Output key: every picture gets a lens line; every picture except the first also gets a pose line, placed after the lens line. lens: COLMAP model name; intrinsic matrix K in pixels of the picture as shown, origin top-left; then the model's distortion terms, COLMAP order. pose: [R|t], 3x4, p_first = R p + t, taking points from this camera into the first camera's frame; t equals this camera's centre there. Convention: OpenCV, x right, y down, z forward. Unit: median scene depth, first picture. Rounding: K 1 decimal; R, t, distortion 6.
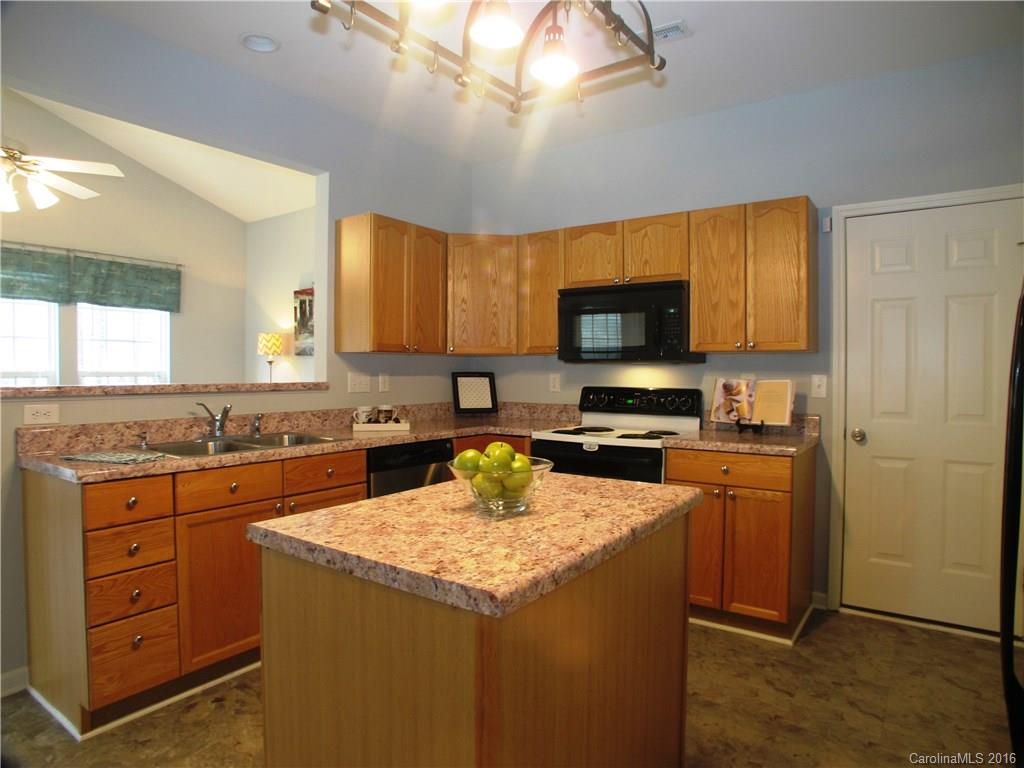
lens RADIAL K [[617.2, 0, 512.0], [0, 617.2, 384.0], [0, 0, 1]] dist [-0.116249, 0.061067]
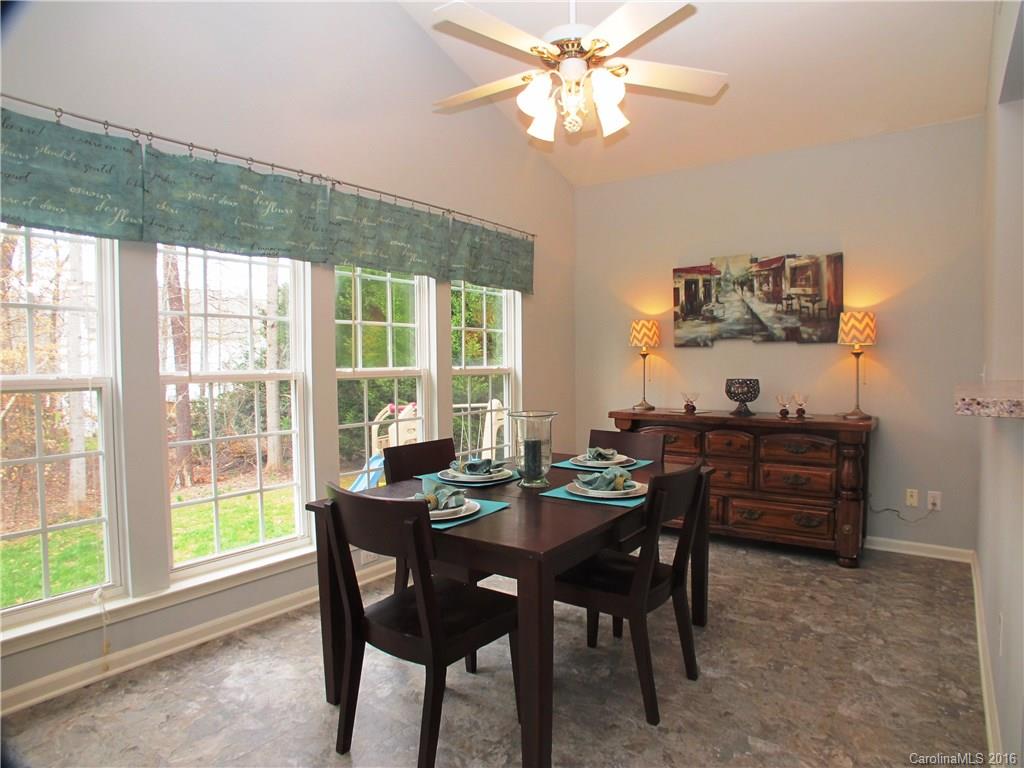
lens RADIAL K [[617.7, 0, 528.6], [0, 617.7, 386.6], [0, 0, 1]] dist [-0.117292, 0.056095]
pose [[0.999866, -0.012227, 0.010891, -0.941957], [0.012033, 0.999770, 0.017758, -0.017254], [-0.011106, -0.017624, 0.999783, 0.283123]]
